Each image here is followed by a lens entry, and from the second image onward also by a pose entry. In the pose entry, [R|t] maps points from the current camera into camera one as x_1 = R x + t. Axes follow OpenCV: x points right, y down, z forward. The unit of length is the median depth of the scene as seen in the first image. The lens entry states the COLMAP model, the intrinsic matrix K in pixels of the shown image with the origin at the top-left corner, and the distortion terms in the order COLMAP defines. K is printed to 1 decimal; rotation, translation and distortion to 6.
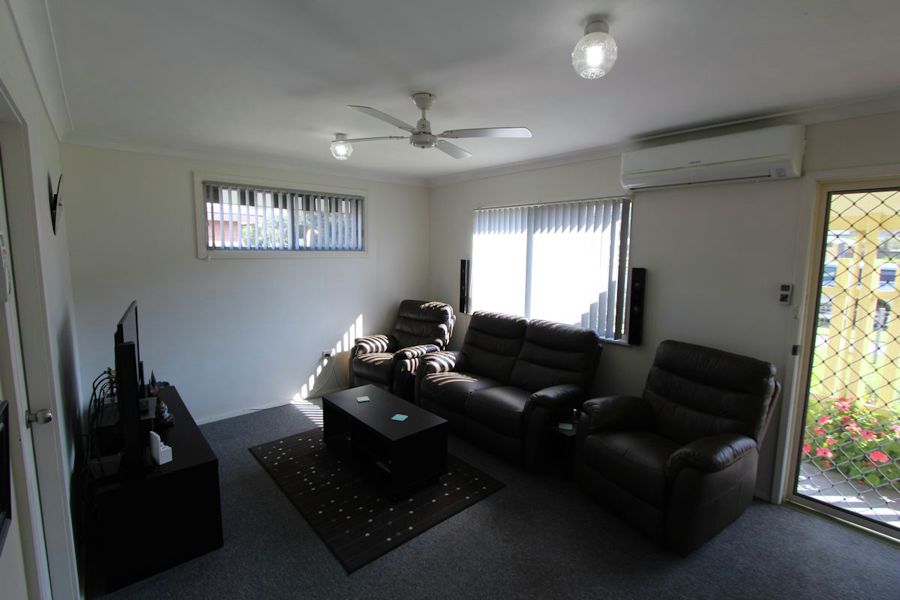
lens RADIAL K [[416.2, 0, 454.9], [0, 416.2, 303.2], [0, 0, 1]] dist [0.000204, 0.000027]
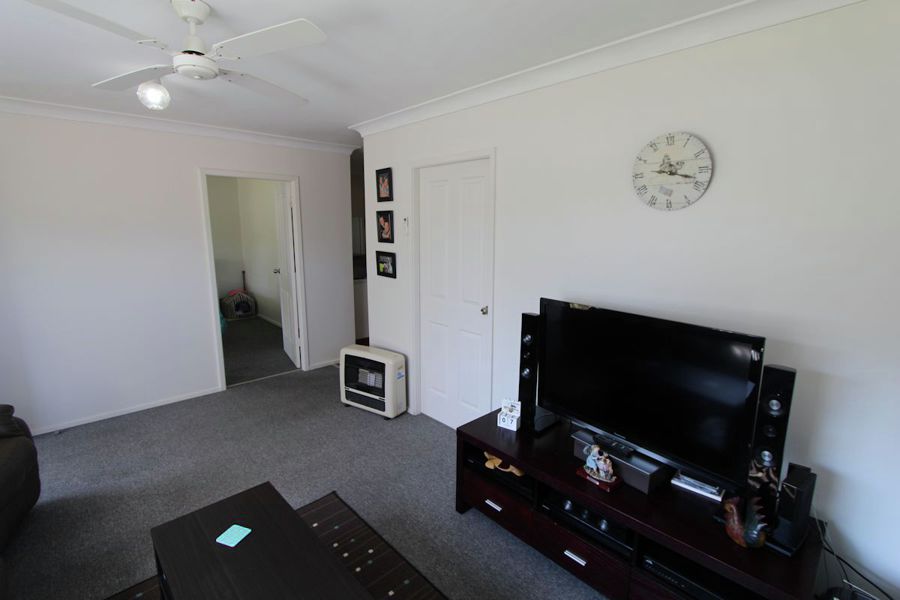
lens RADIAL K [[417.0, 0, 451.6], [0, 417.0, 294.1], [0, 0, 1]] dist [-0.016744, 0.000182]
pose [[-0.999490, -0.010878, -0.030012, -0.278891], [-0.019452, 0.952978, 0.302415, -0.133968], [0.025312, 0.302844, -0.952704, 1.002553]]
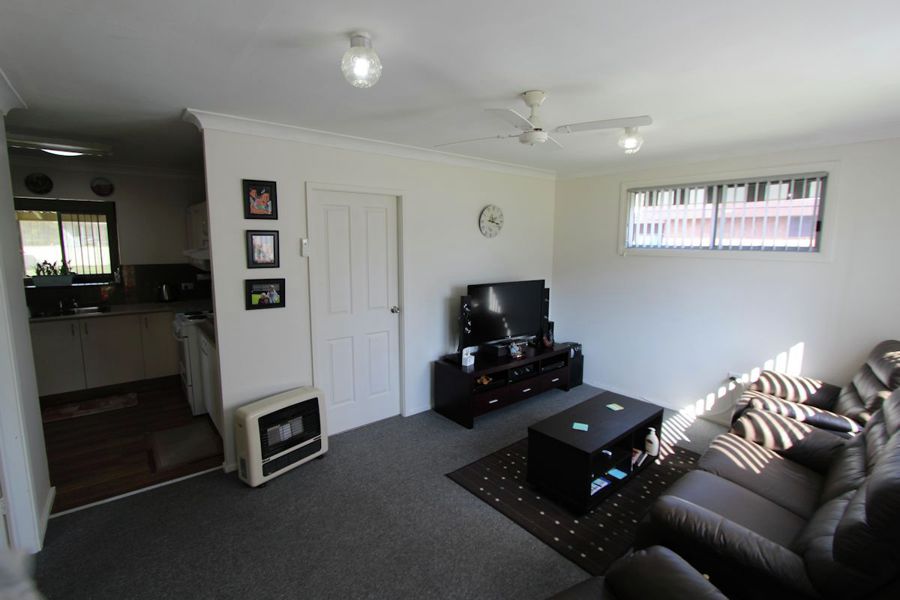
lens RADIAL K [[417.0, 0, 451.6], [0, 417.0, 294.1], [0, 0, 1]] dist [-0.016744, 0.000182]
pose [[-0.040115, 0.113063, -0.992778, 0.539173], [-0.141243, 0.982959, 0.117652, -0.057848], [0.989162, 0.144943, -0.023462, 0.489456]]
